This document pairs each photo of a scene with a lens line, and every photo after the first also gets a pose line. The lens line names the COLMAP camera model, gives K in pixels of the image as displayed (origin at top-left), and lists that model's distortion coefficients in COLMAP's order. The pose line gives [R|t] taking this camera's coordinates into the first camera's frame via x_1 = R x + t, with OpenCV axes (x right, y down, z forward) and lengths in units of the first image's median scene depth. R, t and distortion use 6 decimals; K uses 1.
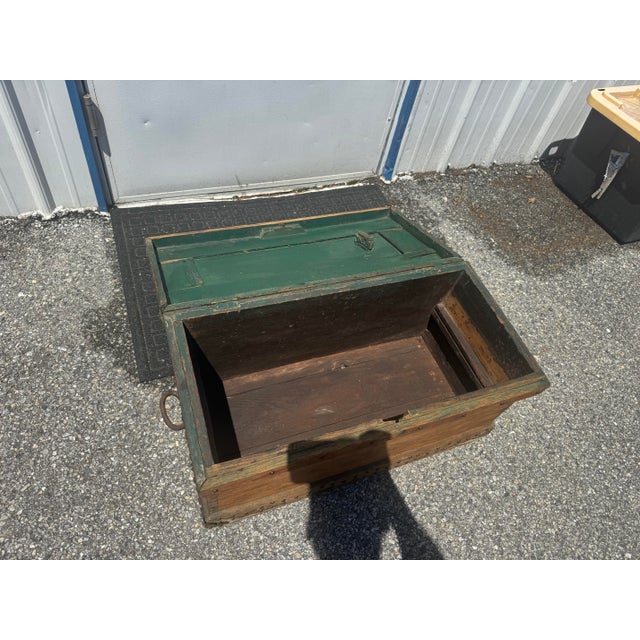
lens RADIAL K [[449.4, 0, 318.0], [0, 449.4, 319.6], [0, 0, 1]] dist [0.033237, -0.053750]
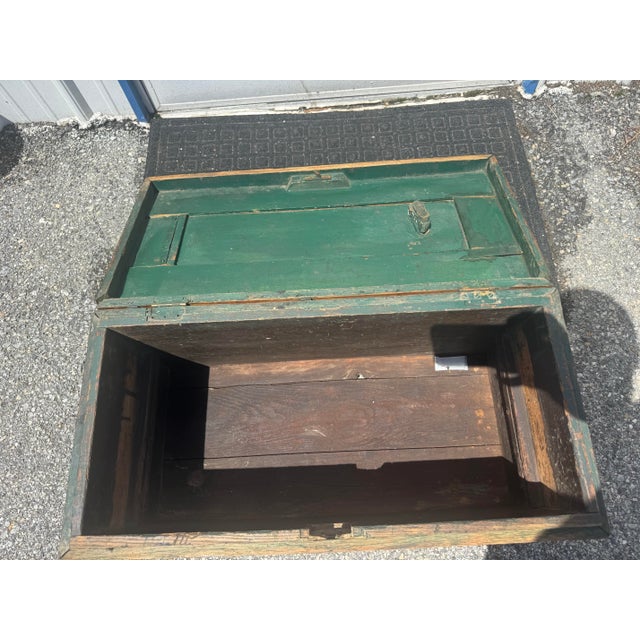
lens RADIAL K [[461.0, 0, 319.0], [0, 461.0, 326.5], [0, 0, 1]] dist [-0.009036, -0.003938]
pose [[0.934739, 0.216632, -0.281663, 0.192536], [-0.132185, 0.947771, 0.290271, -0.198320], [0.329834, -0.234096, 0.914554, 0.266569]]
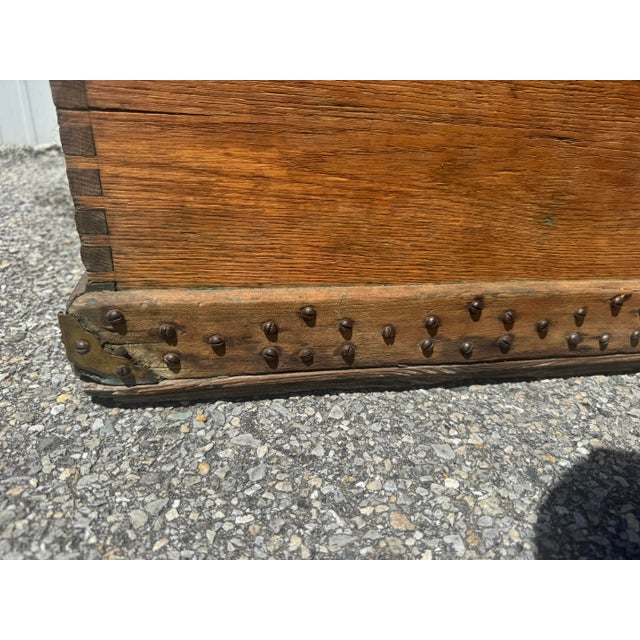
lens RADIAL K [[461.0, 0, 319.0], [0, 461.0, 326.5], [0, 0, 1]] dist [-0.009036, -0.003938]
pose [[0.983288, -0.015298, -0.181413, -0.030643], [-0.066184, 0.898248, -0.434476, 0.412257], [0.169601, 0.439222, 0.882224, 0.563316]]
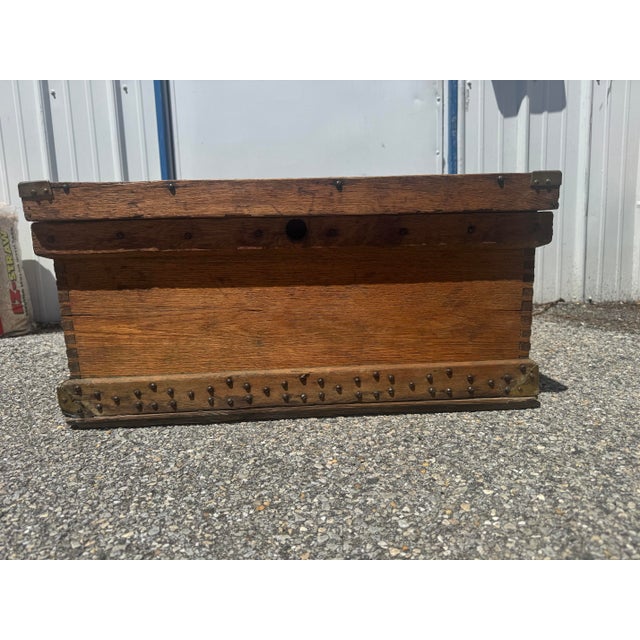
lens RADIAL K [[454.7, 0, 317.8], [0, 454.7, 322.6], [0, 0, 1]] dist [0.027280, -0.061143]
pose [[0.933209, -0.134142, -0.333356, 0.298799], [-0.133627, 0.731624, -0.668484, 0.590454], [0.333563, 0.668381, 0.664833, 0.413079]]
